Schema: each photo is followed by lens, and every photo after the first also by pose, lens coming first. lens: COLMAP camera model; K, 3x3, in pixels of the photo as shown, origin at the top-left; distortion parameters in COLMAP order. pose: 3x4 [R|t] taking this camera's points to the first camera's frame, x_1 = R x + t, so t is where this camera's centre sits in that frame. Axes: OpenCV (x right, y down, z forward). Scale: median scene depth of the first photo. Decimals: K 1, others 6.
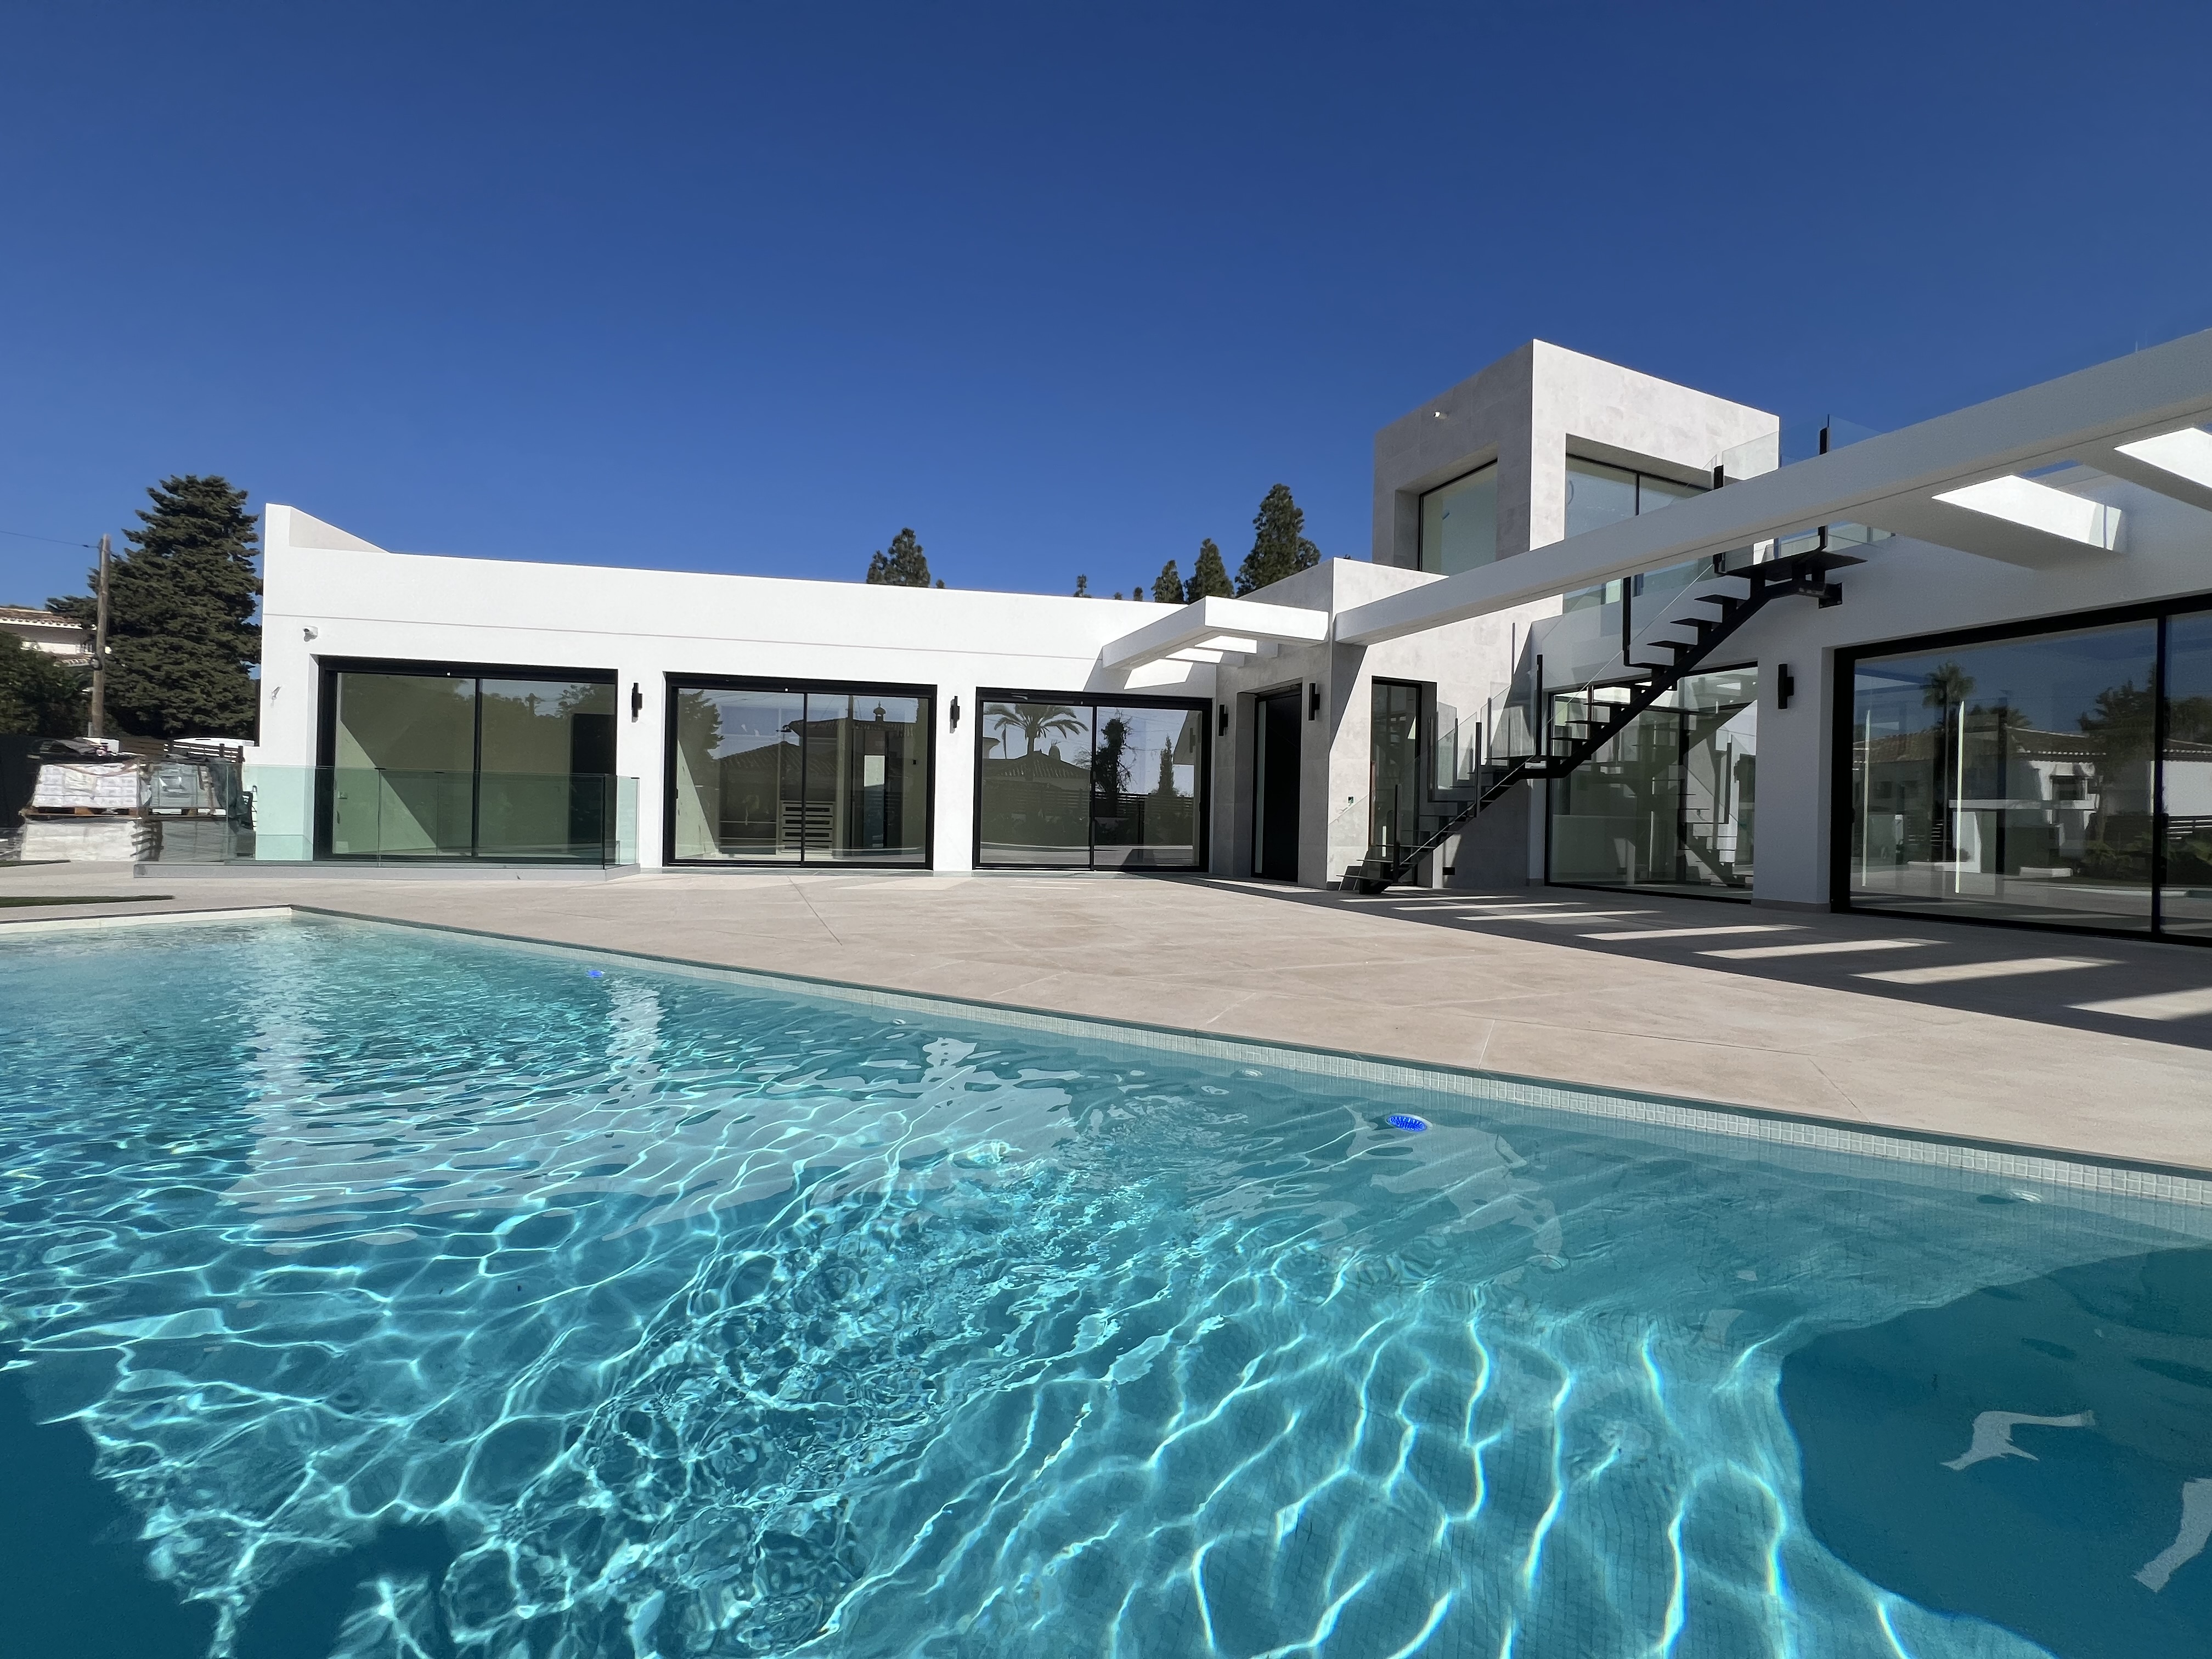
lens RADIAL K [[880.8, 0, 1100.3], [0, 880.8, 821.9], [0, 0, 1]] dist [-0.003523, 0.000728]
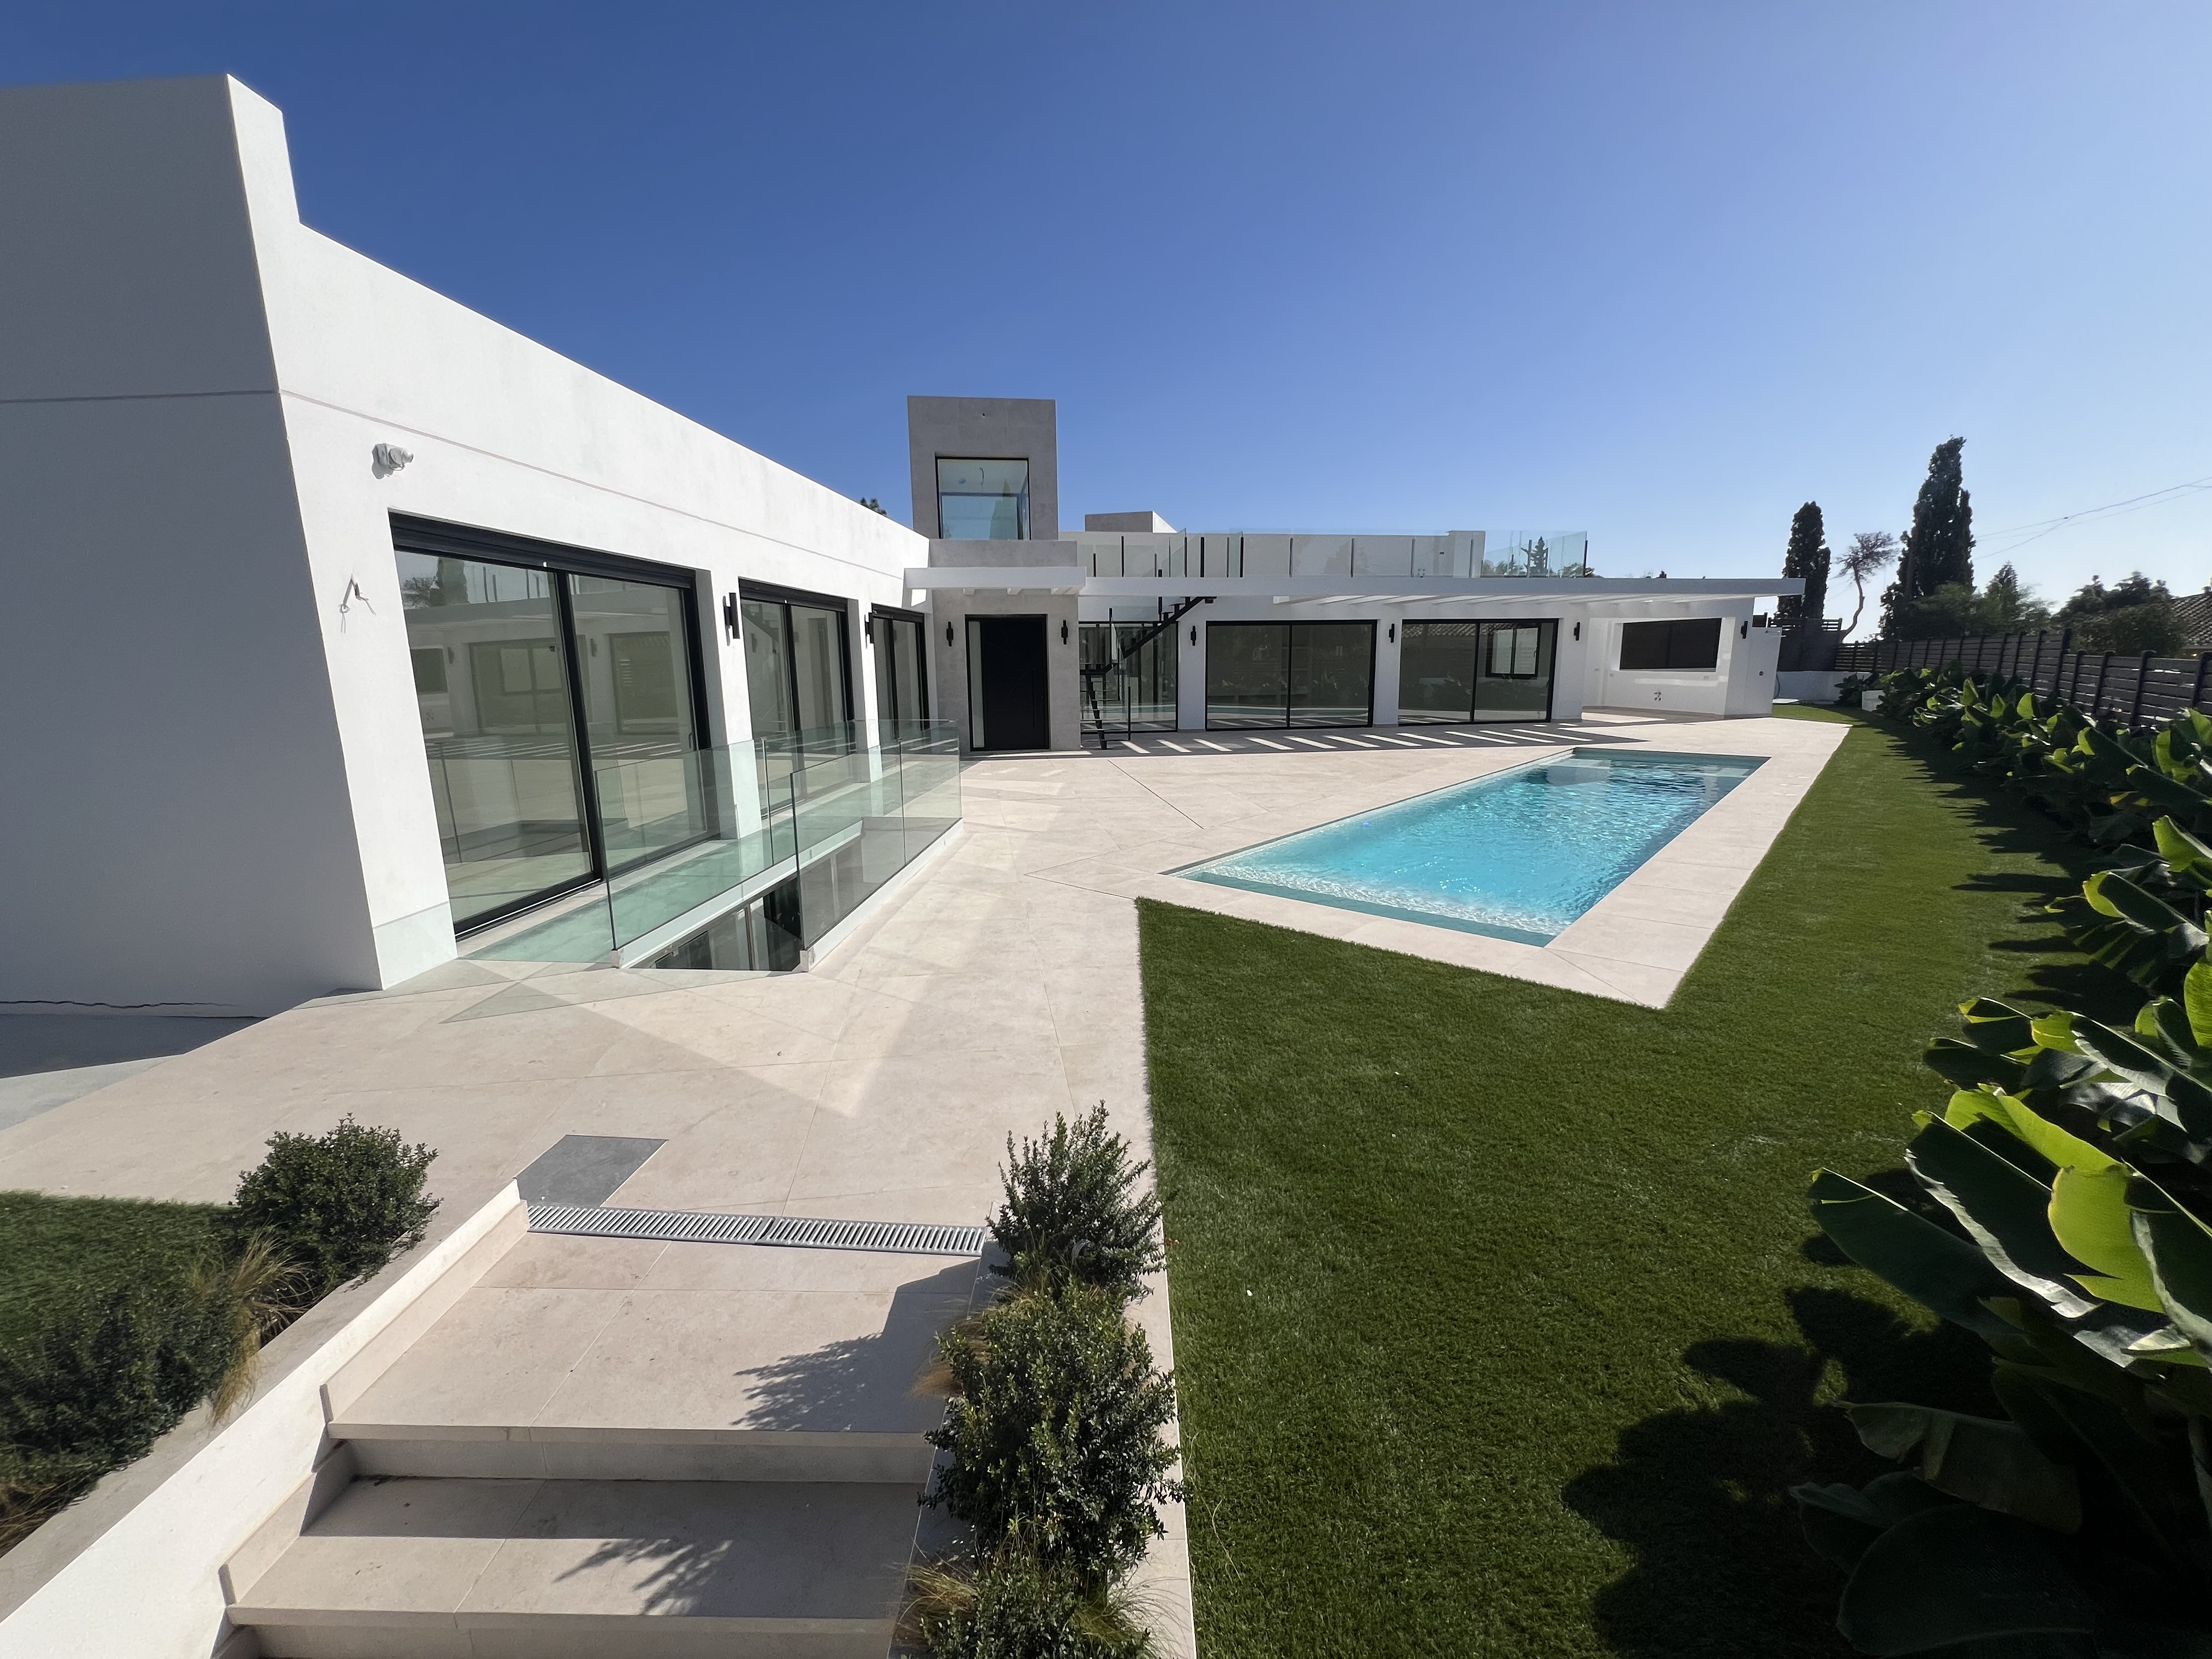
lens RADIAL K [[880.8, 0, 1100.3], [0, 880.8, 821.9], [0, 0, 1]] dist [-0.003523, 0.000728]
pose [[0.241398, -0.200964, 0.949390, -1.210503], [0.018860, 0.979109, 0.202459, -0.113864], [-0.970243, -0.030968, 0.240145, 0.514522]]
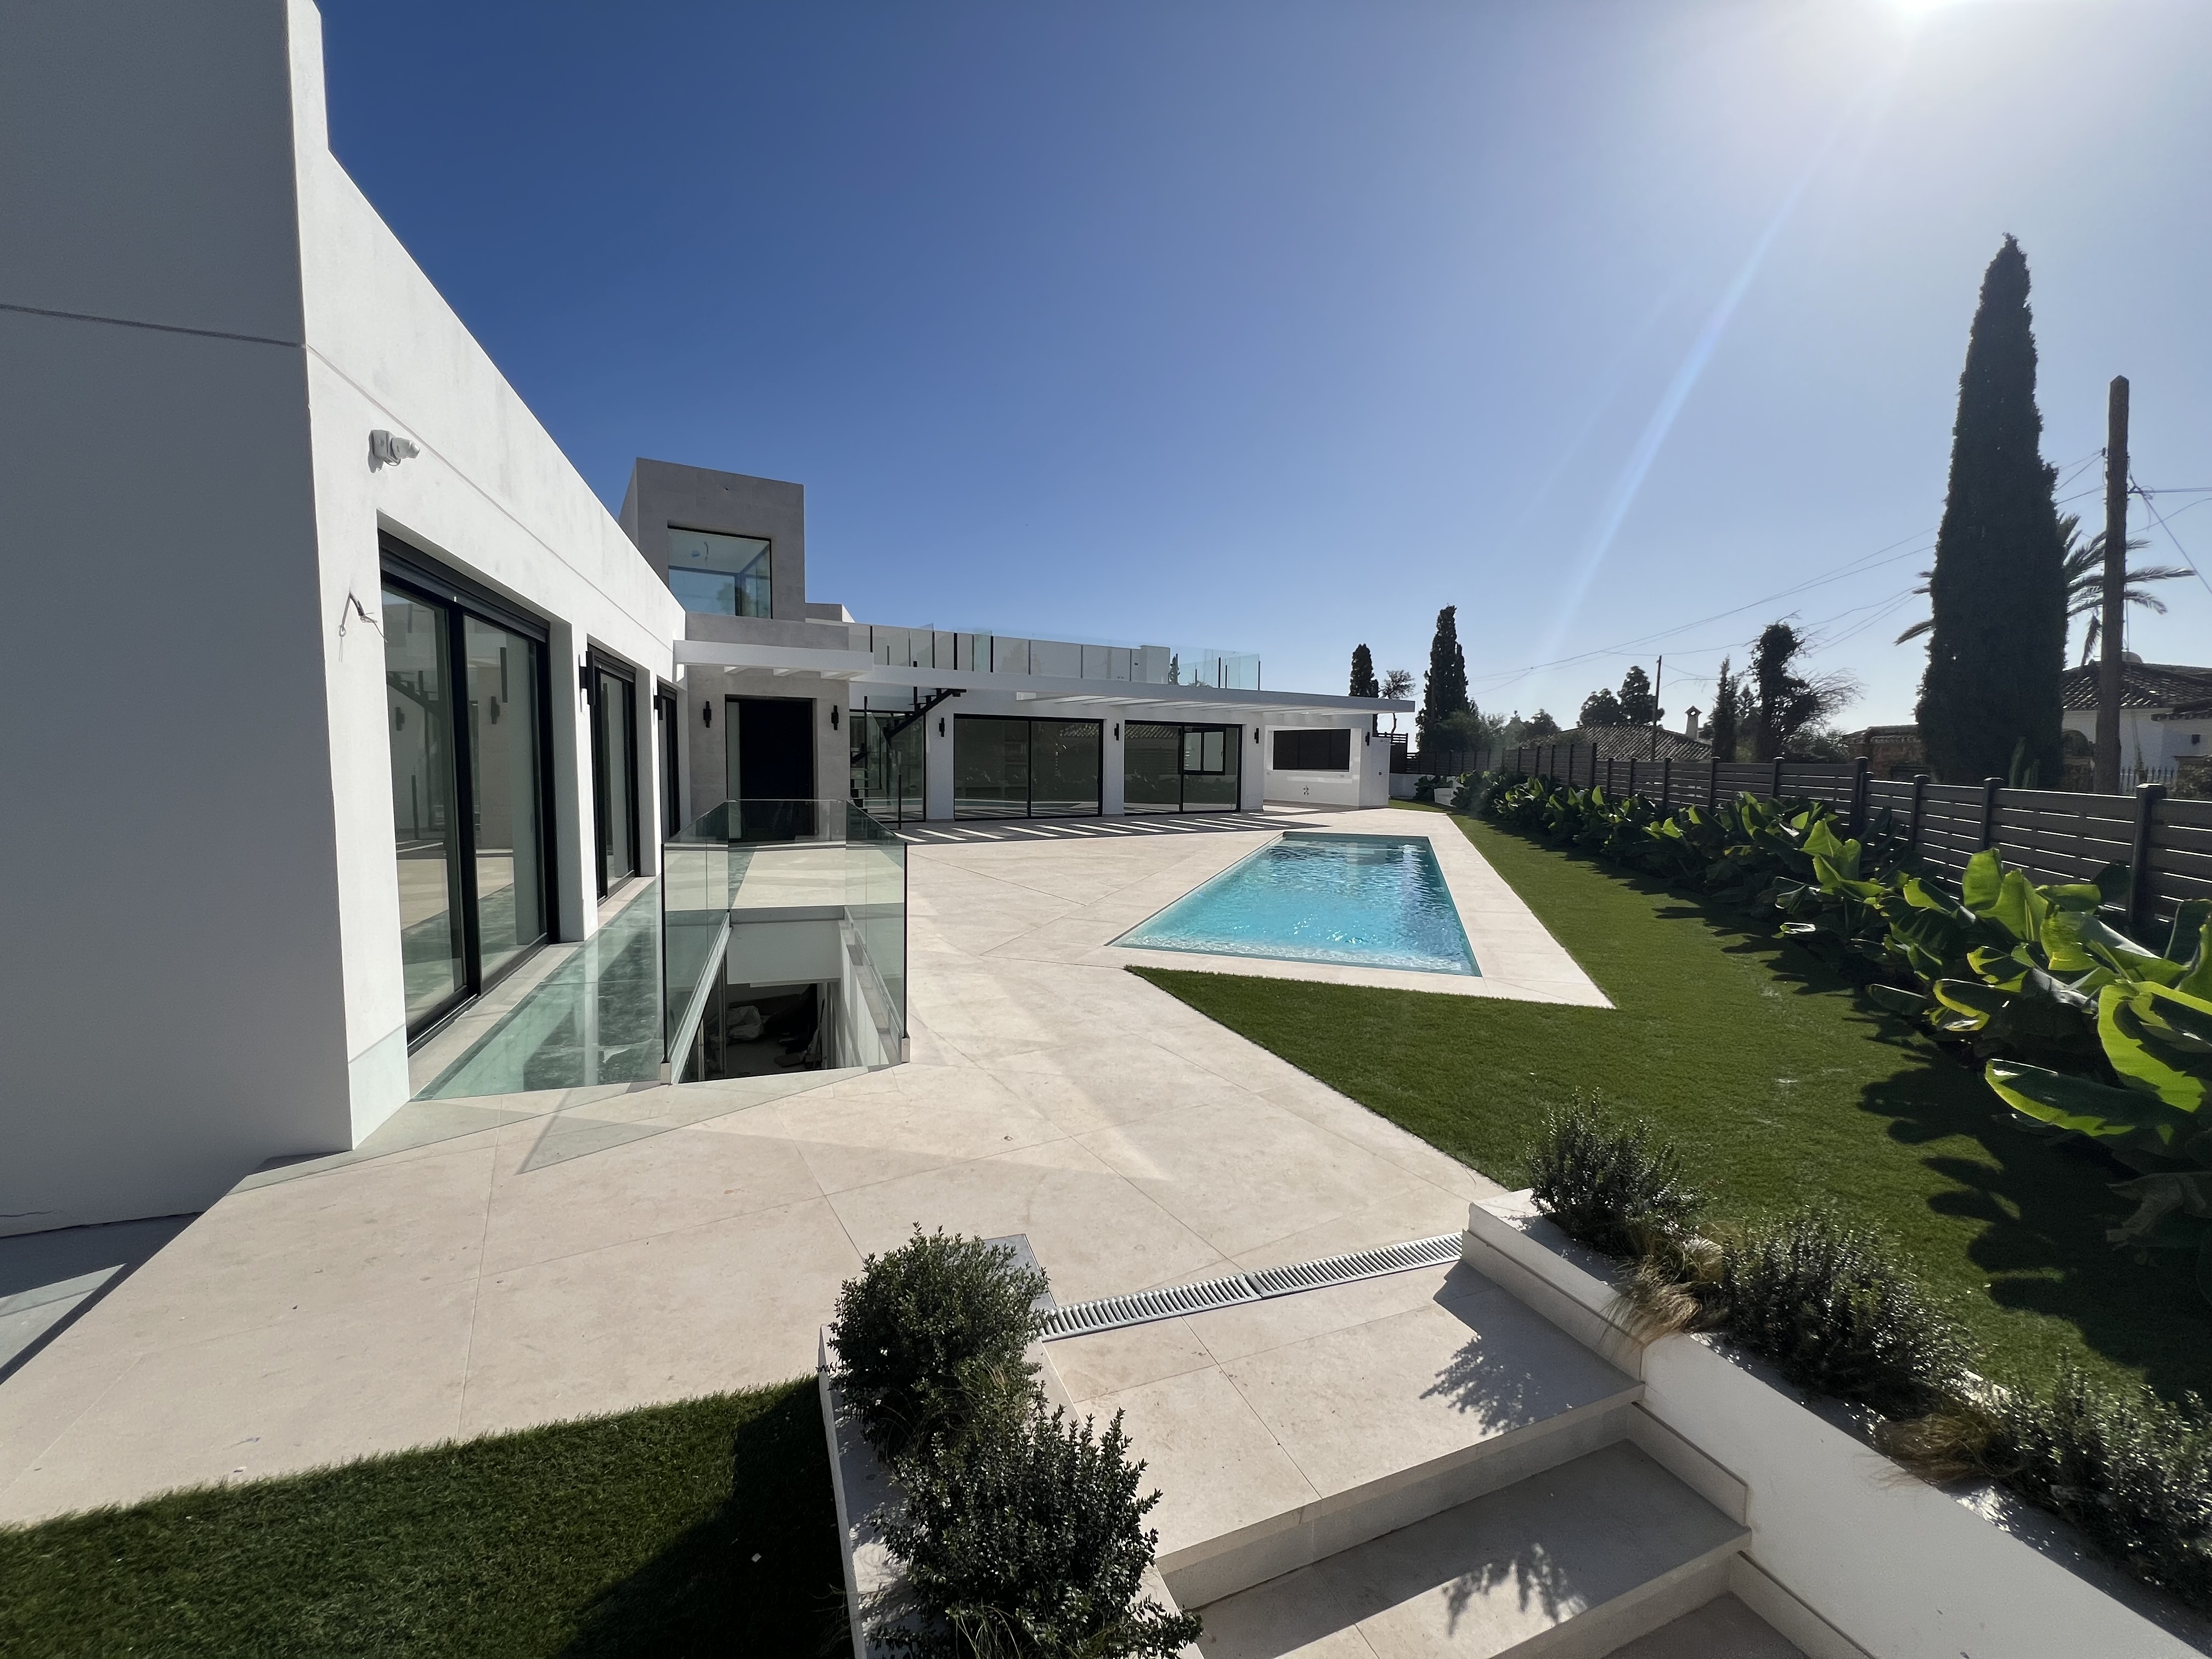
lens RADIAL K [[880.8, 0, 1100.3], [0, 880.8, 821.9], [0, 0, 1]] dist [-0.003523, 0.000728]
pose [[-0.160470, -0.095526, 0.982407, -1.237897], [-0.013306, 0.995425, 0.094618, -0.100835], [-0.986951, 0.002111, -0.161007, 0.741319]]
